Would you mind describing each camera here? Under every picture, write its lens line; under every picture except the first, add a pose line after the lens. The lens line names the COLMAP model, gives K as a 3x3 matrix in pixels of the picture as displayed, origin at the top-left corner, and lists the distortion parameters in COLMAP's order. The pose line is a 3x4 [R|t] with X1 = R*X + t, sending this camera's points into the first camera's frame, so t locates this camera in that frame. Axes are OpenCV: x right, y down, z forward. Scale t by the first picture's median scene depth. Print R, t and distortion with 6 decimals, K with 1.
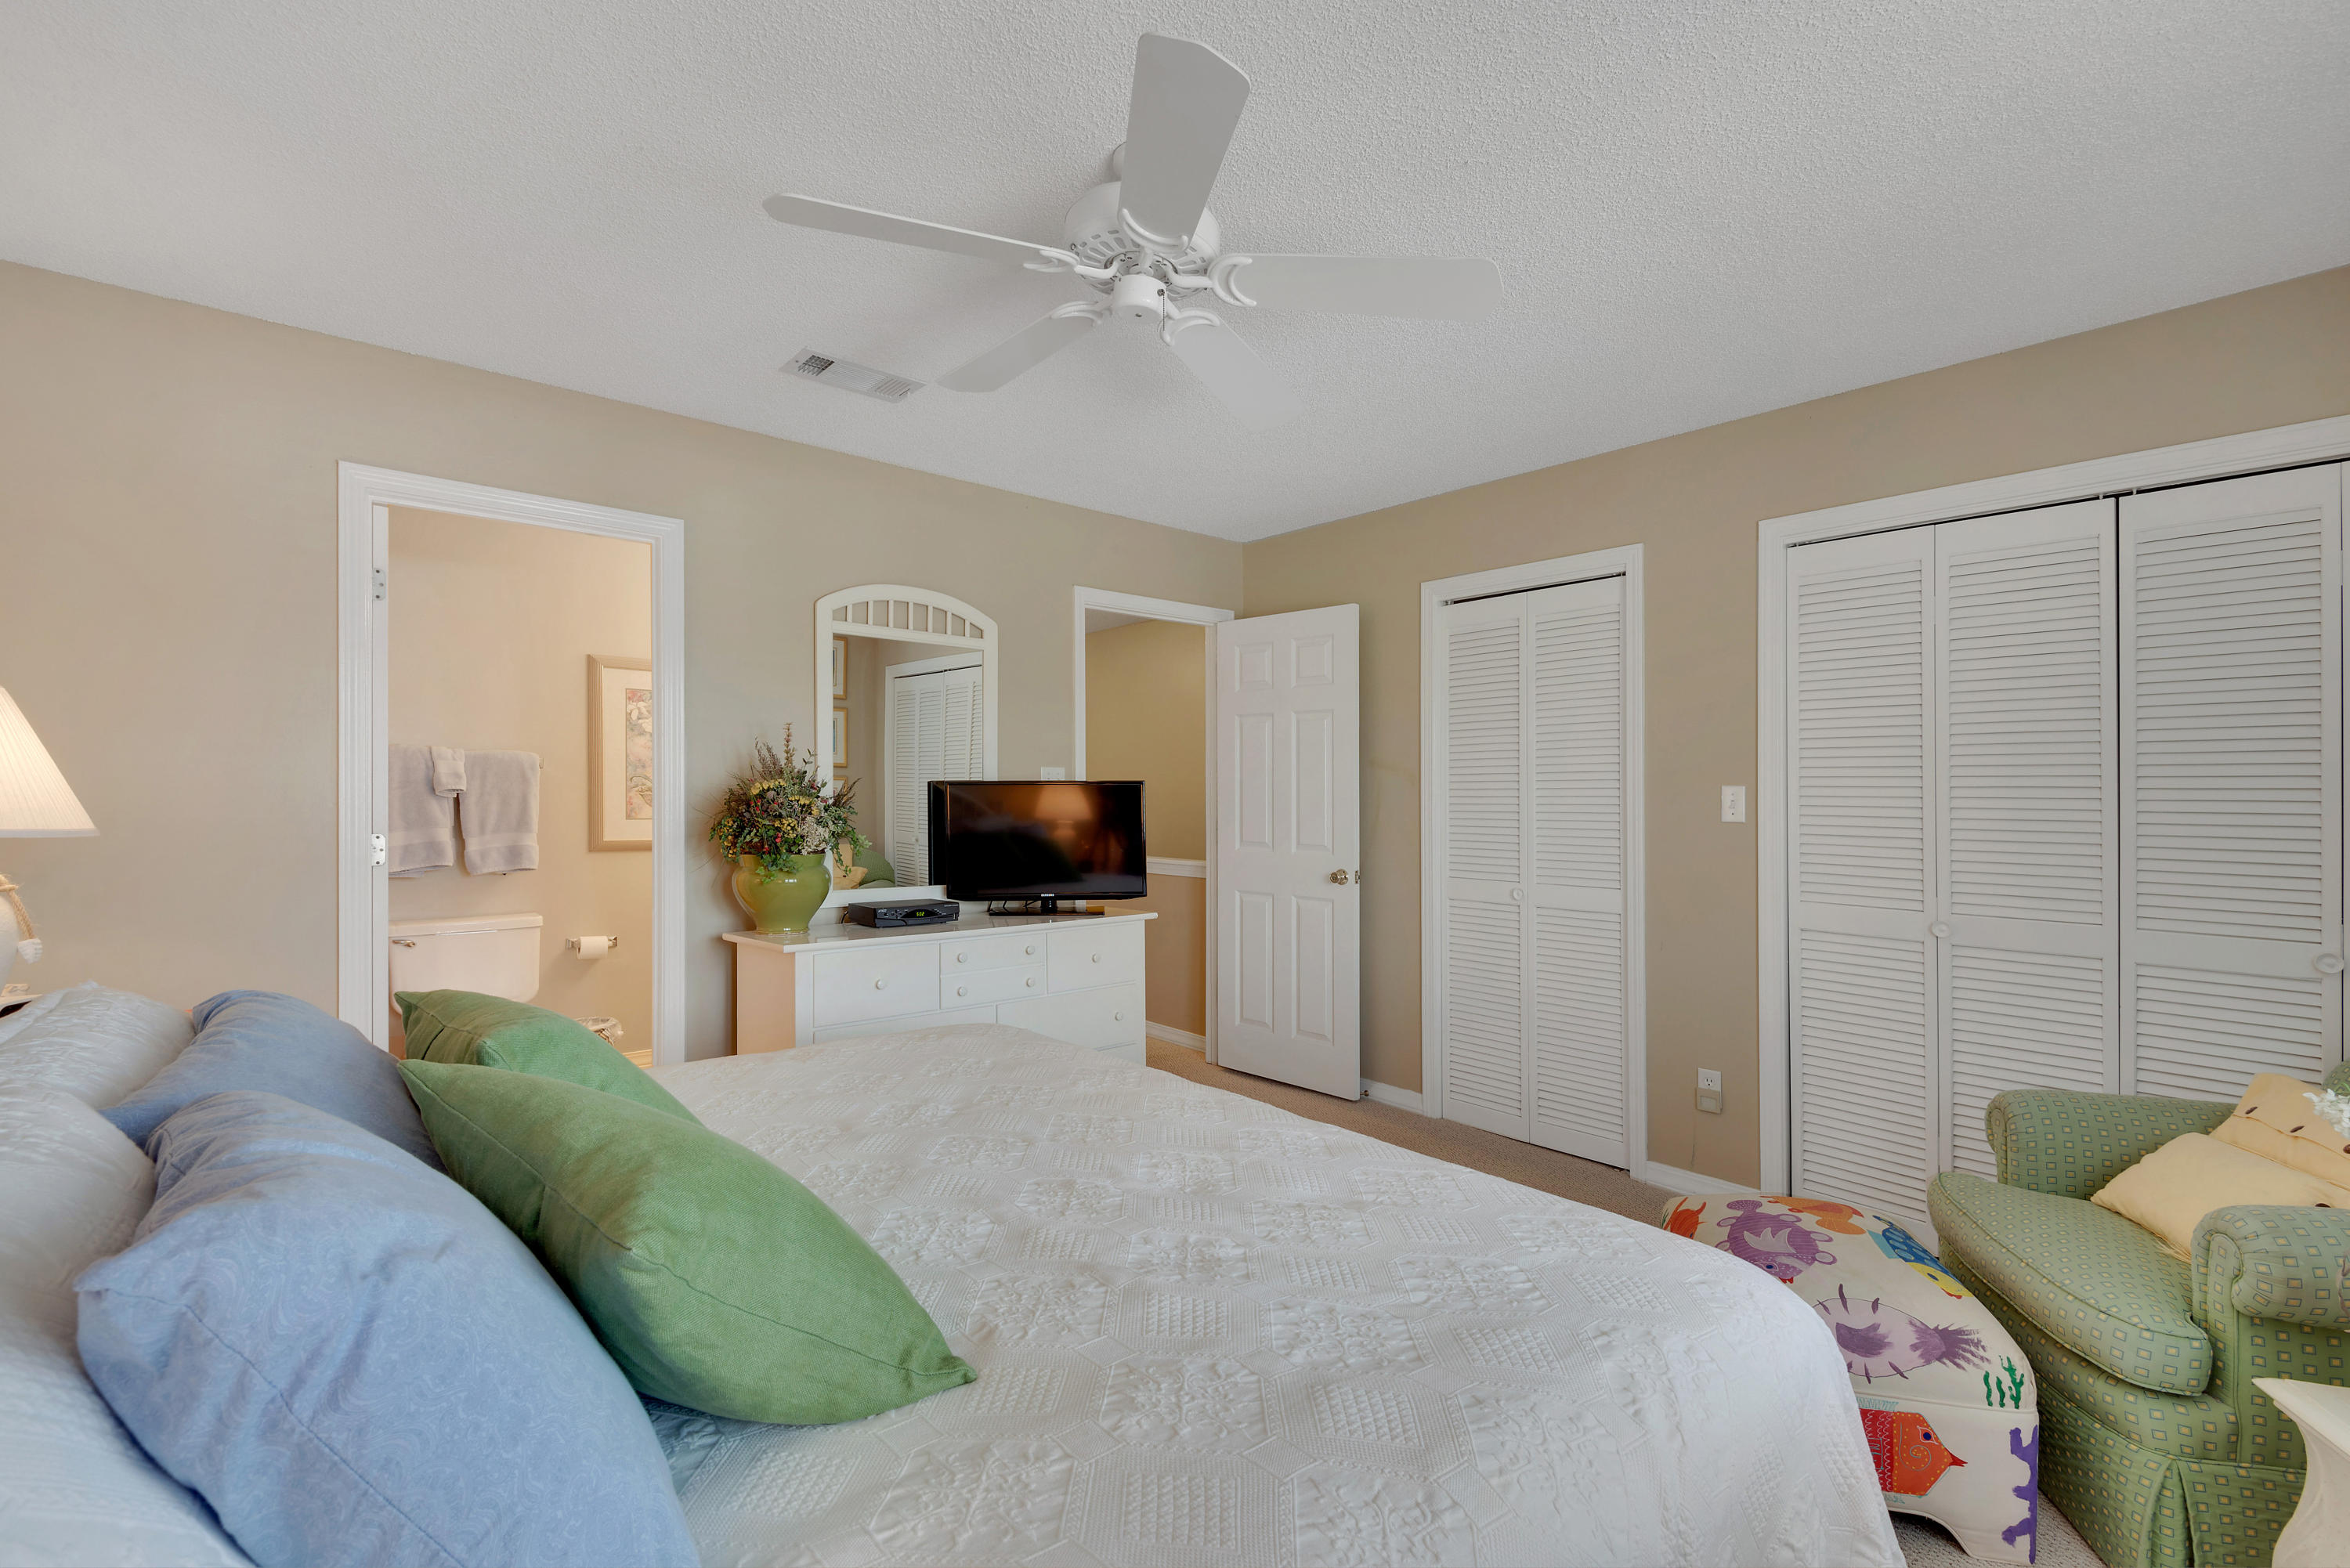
lens RADIAL K [[1057.6, 0, 1172.5], [0, 1057.6, 801.1], [0, 0, 1]] dist [0.013399, -0.011211]
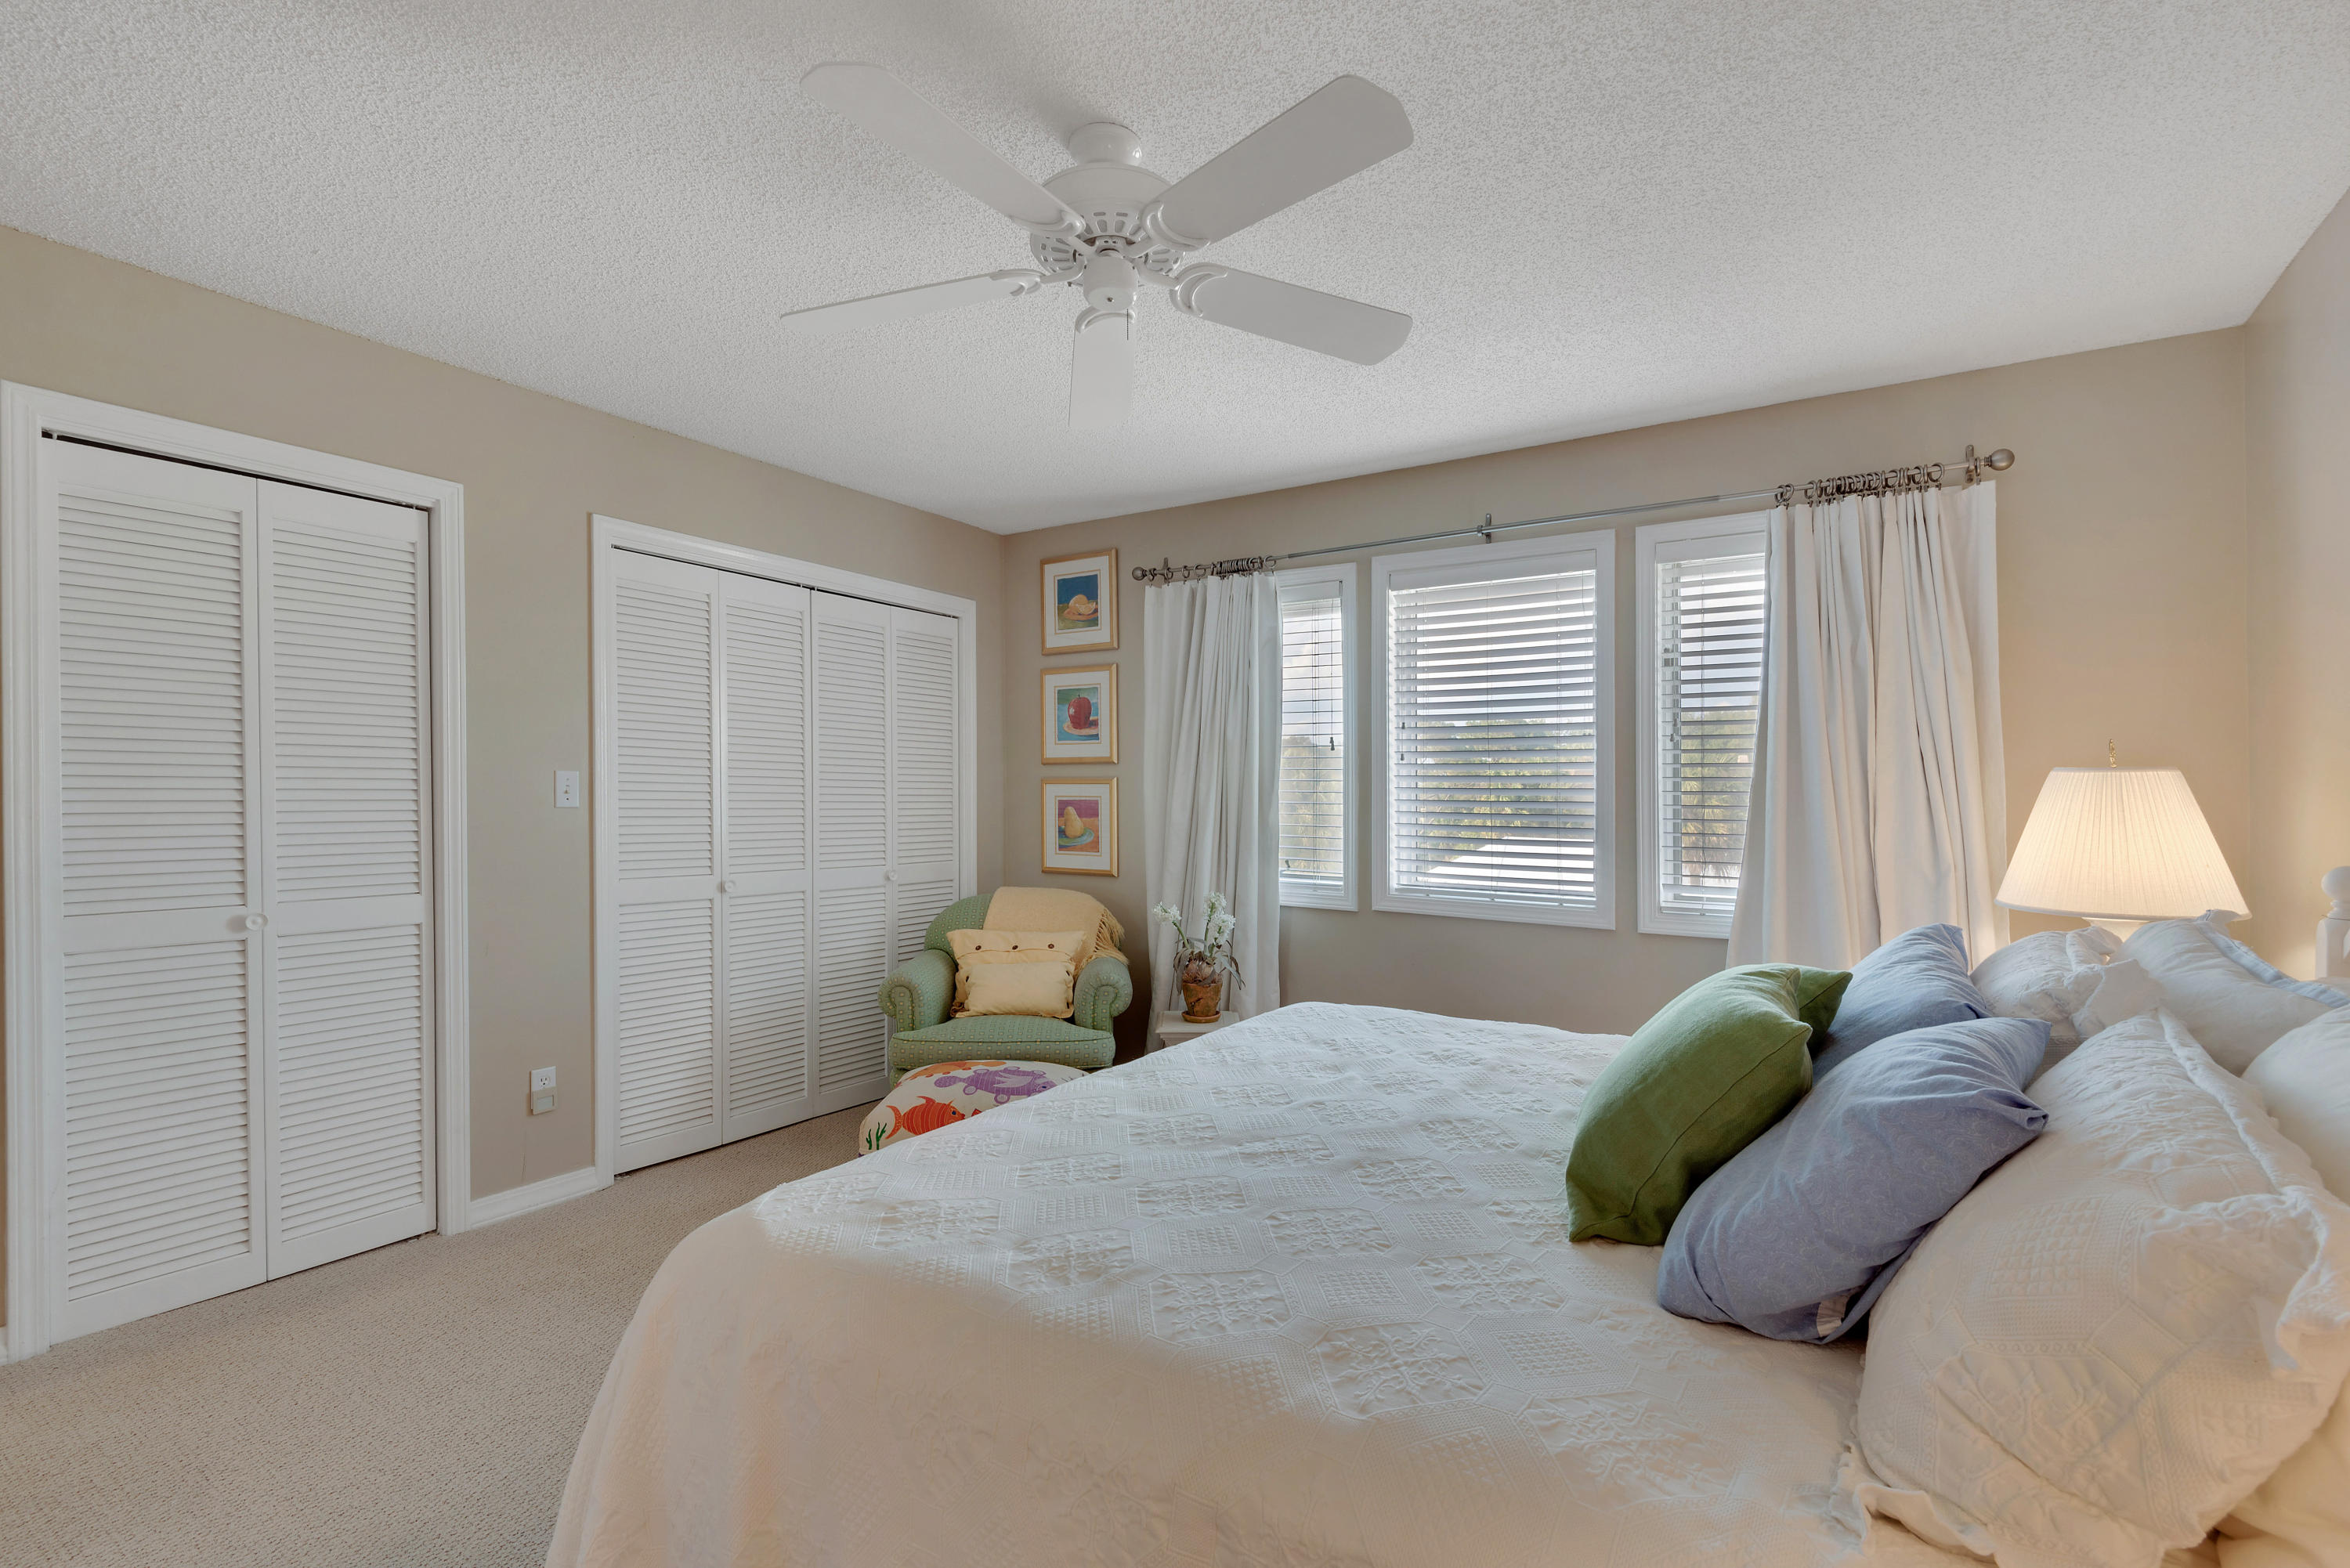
lens RADIAL K [[1057.6, 0, 1170.9], [0, 1057.6, 790.1], [0, 0, 1]] dist [0.013399, -0.011211]
pose [[-0.288055, -0.006269, 0.957593, -0.568270], [-0.005043, 0.999975, 0.005029, -0.004526], [-0.957601, -0.003380, -0.288079, 0.734749]]
